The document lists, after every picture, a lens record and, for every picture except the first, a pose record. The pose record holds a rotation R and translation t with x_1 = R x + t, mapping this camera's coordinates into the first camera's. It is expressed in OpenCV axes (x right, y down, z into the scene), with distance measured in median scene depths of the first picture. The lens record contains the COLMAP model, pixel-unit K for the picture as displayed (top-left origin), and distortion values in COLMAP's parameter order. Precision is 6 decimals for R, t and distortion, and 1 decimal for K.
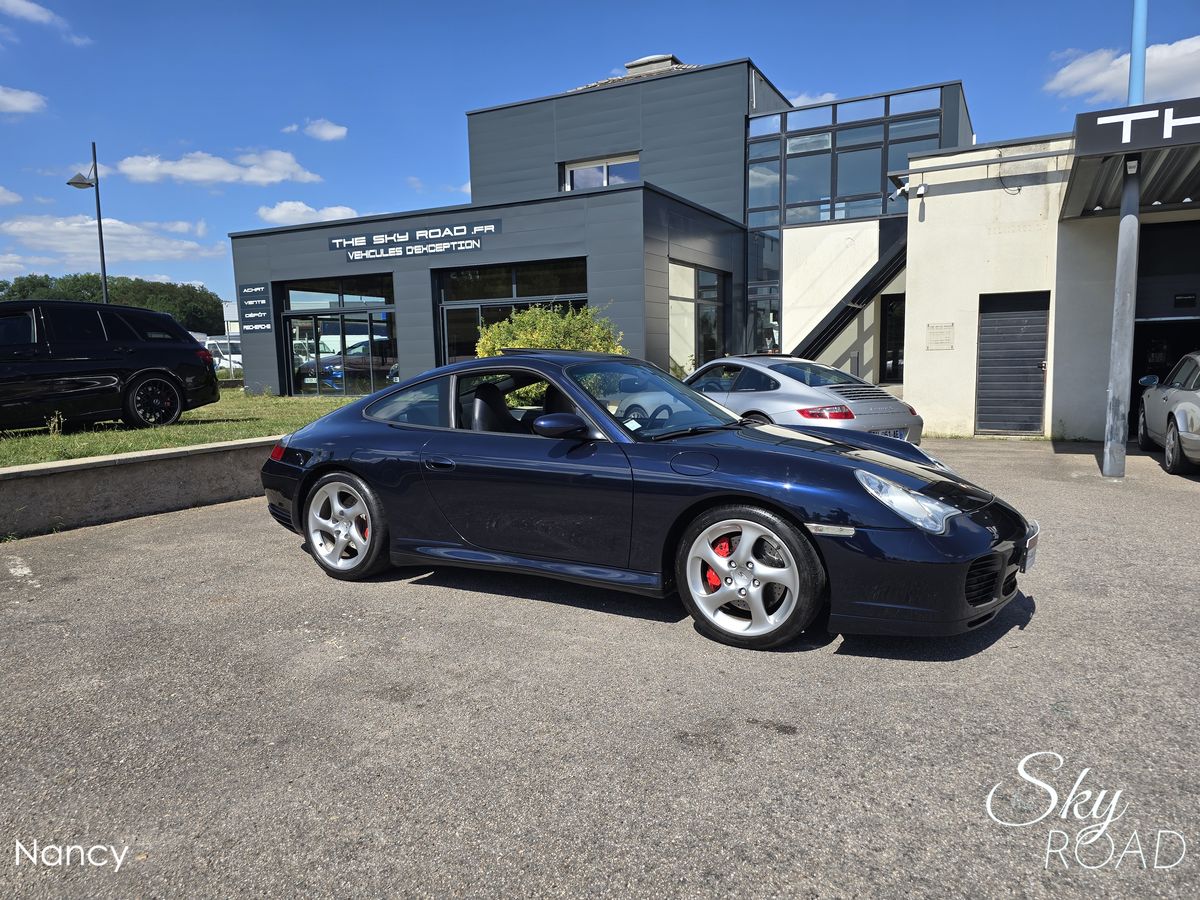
lens RADIAL K [[798.2, 0, 600.0], [0, 798.2, 450.0], [0, 0, 1]] dist [0.077889, -0.074903]
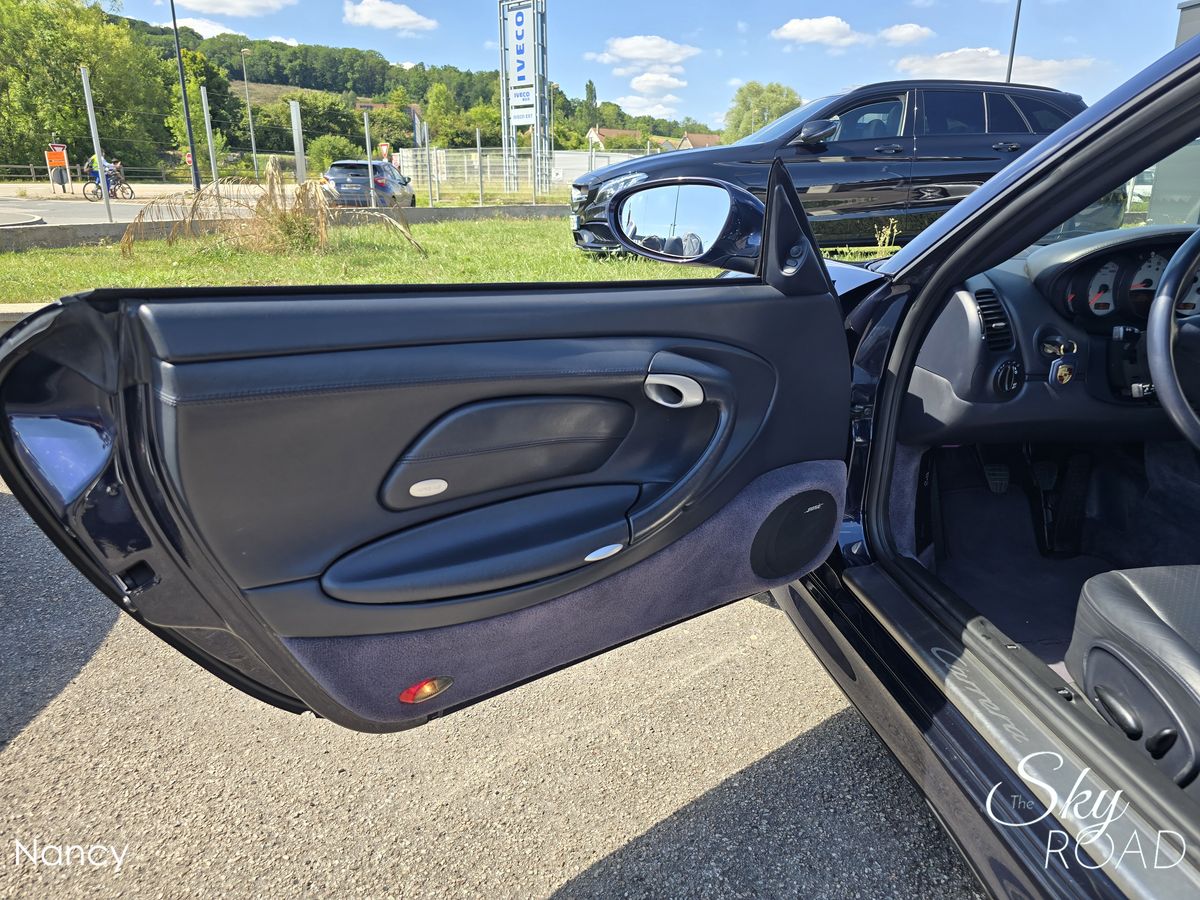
lens RADIAL K [[810.4, 0, 600.0], [0, 810.4, 450.0], [0, 0, 1]] dist [0.040106, -0.033757]
pose [[0.563643, 0.262541, -0.783185, -0.072763], [-0.109656, 0.963535, 0.244080, 0.000371], [0.818708, -0.051693, 0.571879, 0.136500]]
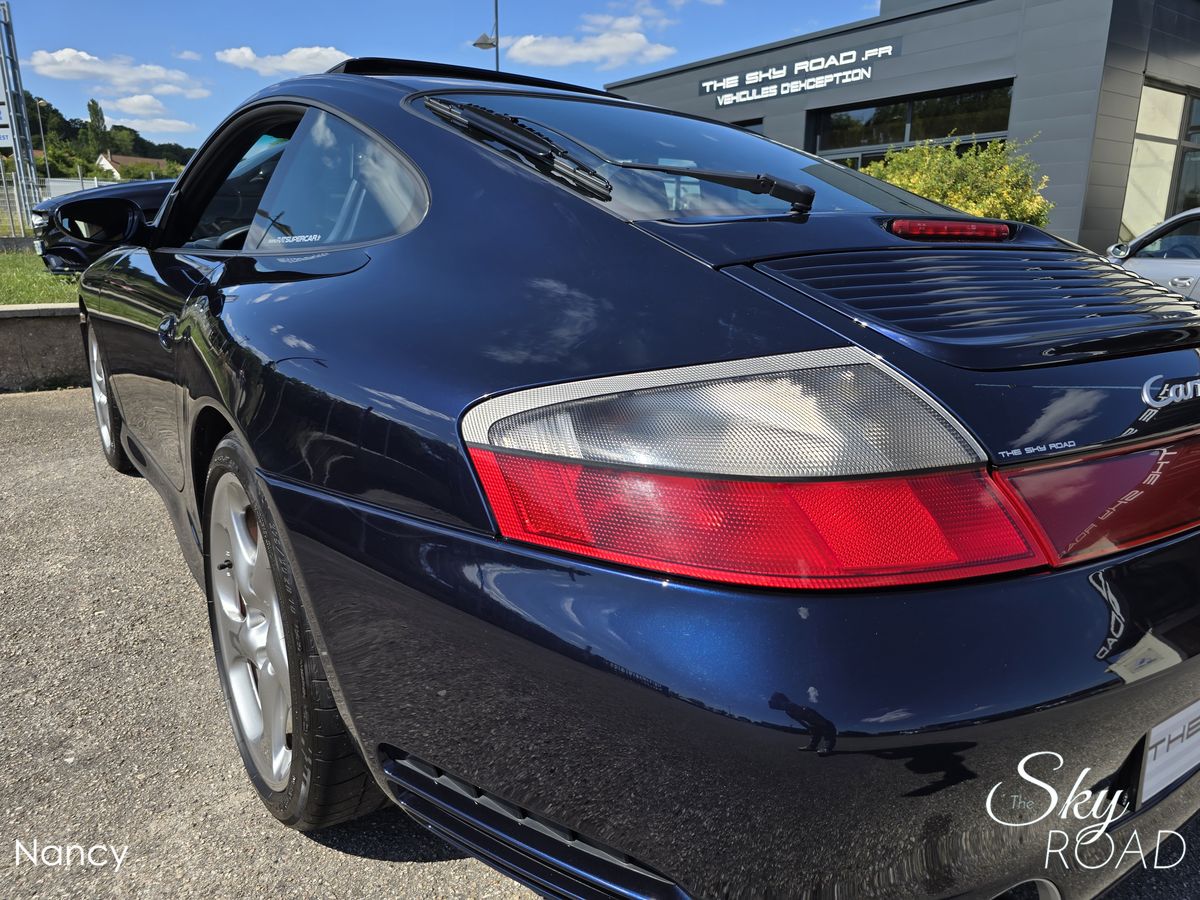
lens RADIAL K [[822.7, 0, 611.5], [0, 822.7, 461.1], [0, 0, 1]] dist [0.036753, -0.035603]
pose [[0.896012, 0.138184, -0.421981, 0.020012], [-0.074719, 0.983713, 0.163479, 0.006986], [0.437698, -0.114949, 0.891744, 0.105739]]
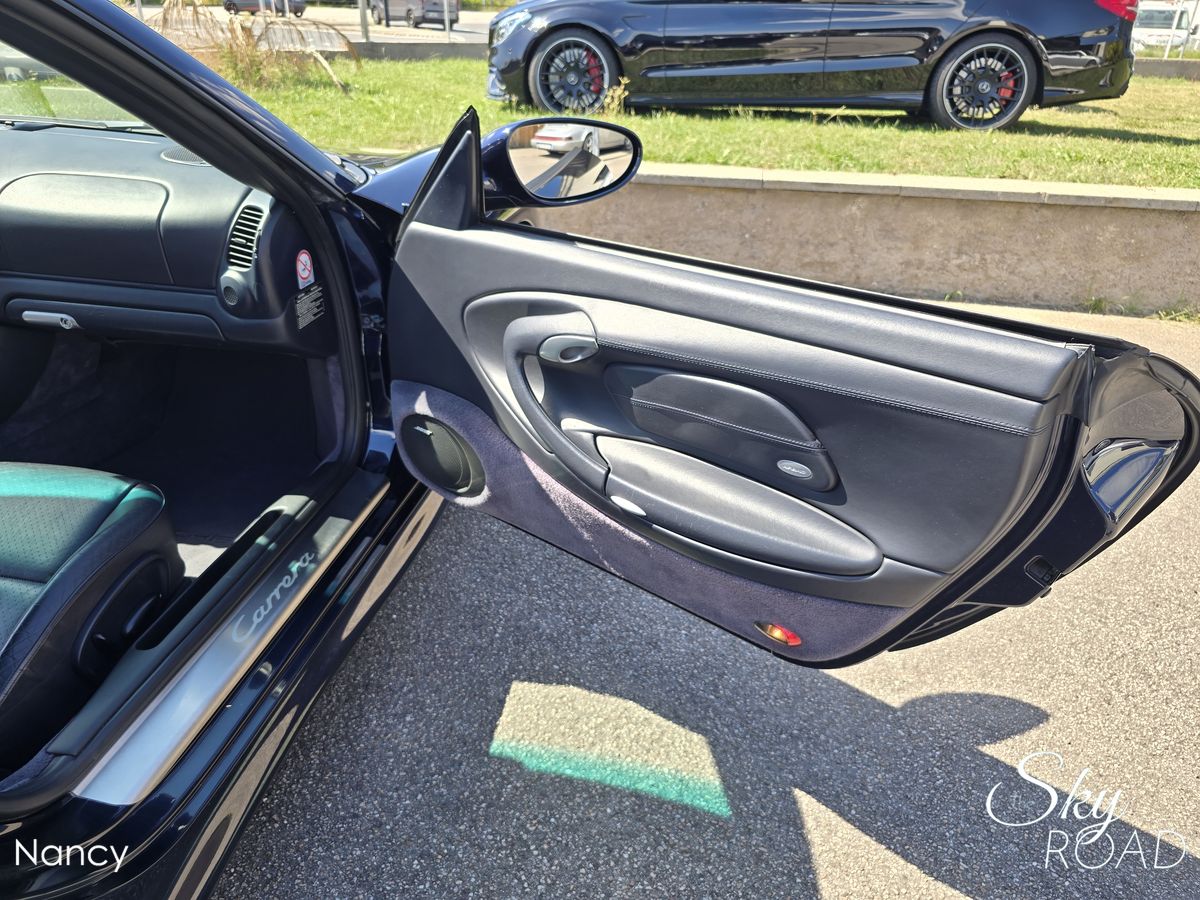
lens RADIAL K [[819.4, 0, 611.4], [0, 819.4, 451.4], [0, 0, 1]] dist [0.028564, -0.039858]
pose [[0.307692, 0.459897, -0.832959, 0.001911], [-0.140636, 0.887796, 0.438224, -0.025448], [0.941035, -0.017694, 0.337845, 0.280459]]
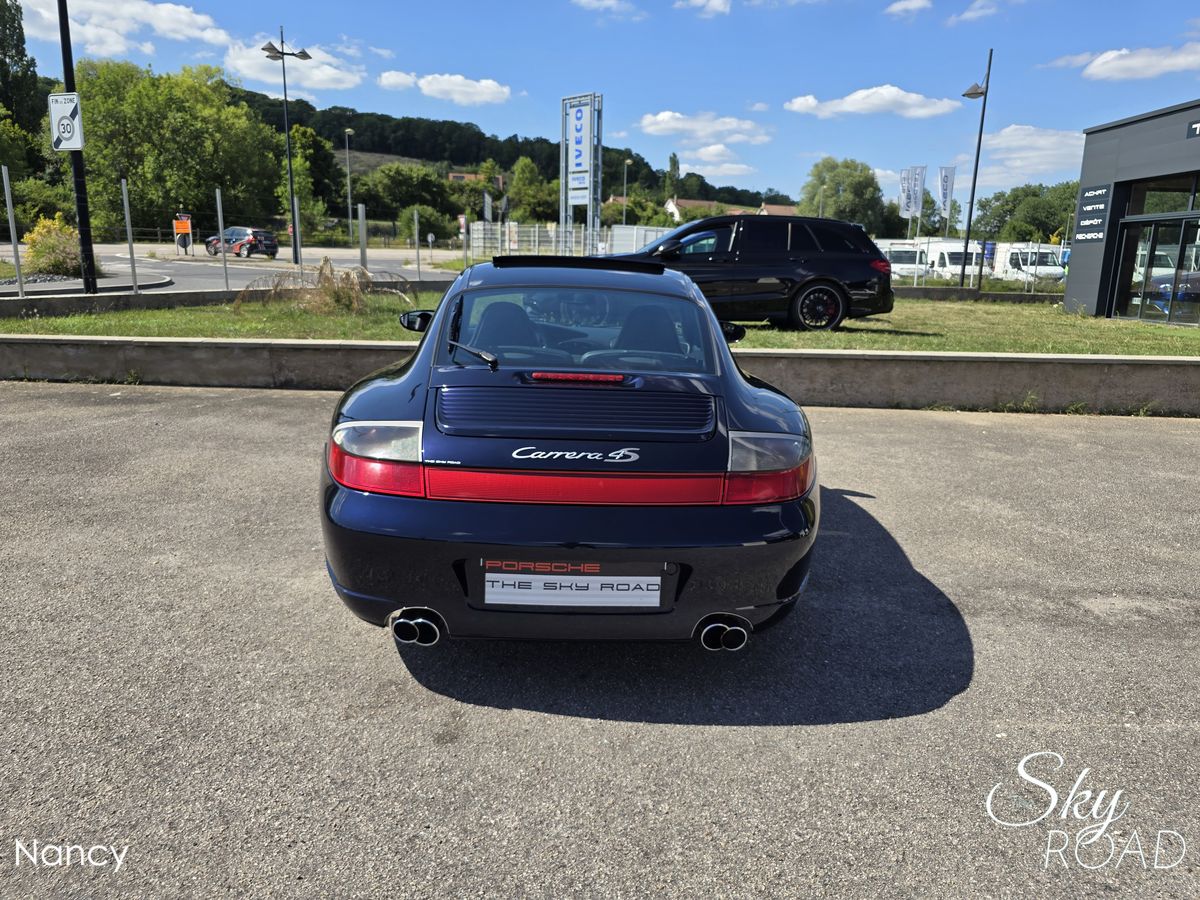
lens RADIAL K [[816.6, 0, 618.1], [0, 816.6, 453.1], [0, 0, 1]] dist [0.040602, -0.037969]
pose [[0.494840, 0.227173, -0.838764, 0.151367], [-0.135651, 0.973585, 0.183659, -0.018686], [0.858331, 0.022897, 0.512585, 0.112060]]
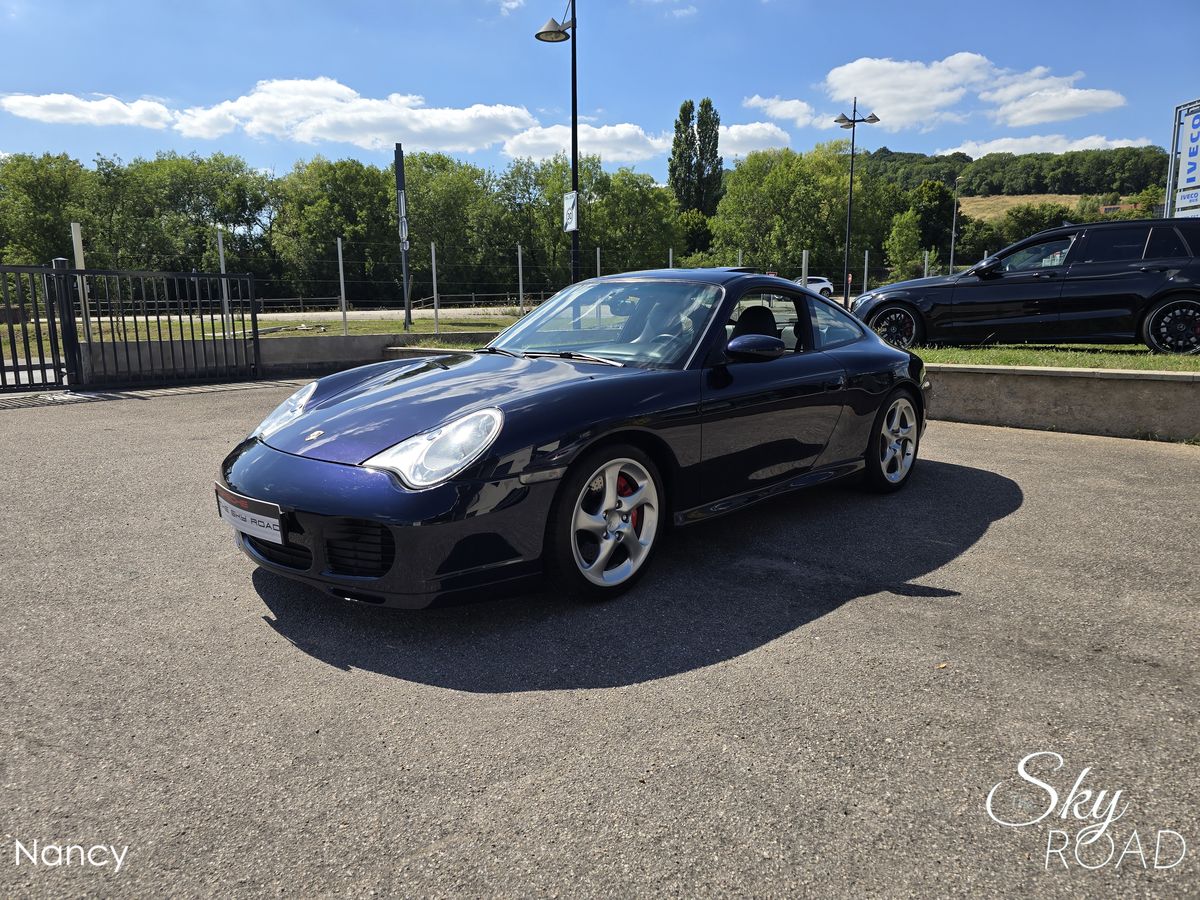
lens RADIAL K [[810.4, 0, 600.0], [0, 810.4, 450.0], [0, 0, 1]] dist [0.040106, -0.033757]
pose [[-0.236121, 0.187913, -0.953381, 0.255363], [-0.097244, 0.971629, 0.215594, -0.031831], [0.966846, 0.143617, -0.211149, 0.317577]]
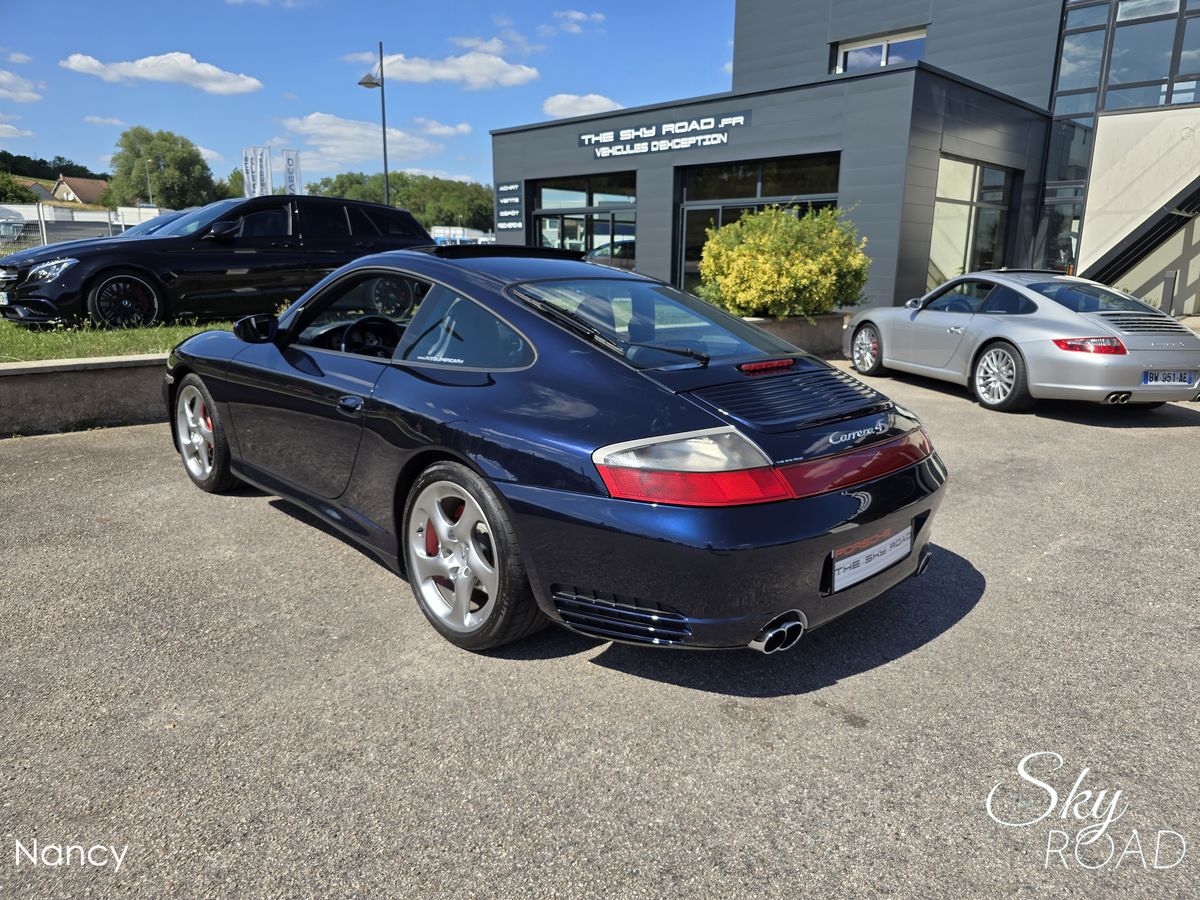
lens RADIAL K [[816.6, 0, 618.1], [0, 816.6, 453.1], [0, 0, 1]] dist [0.040602, -0.037969]
pose [[0.954799, 0.101137, -0.279518, 0.032311], [-0.068645, 0.989942, 0.123702, -0.003881], [0.289218, -0.098923, 0.952138, 0.020058]]
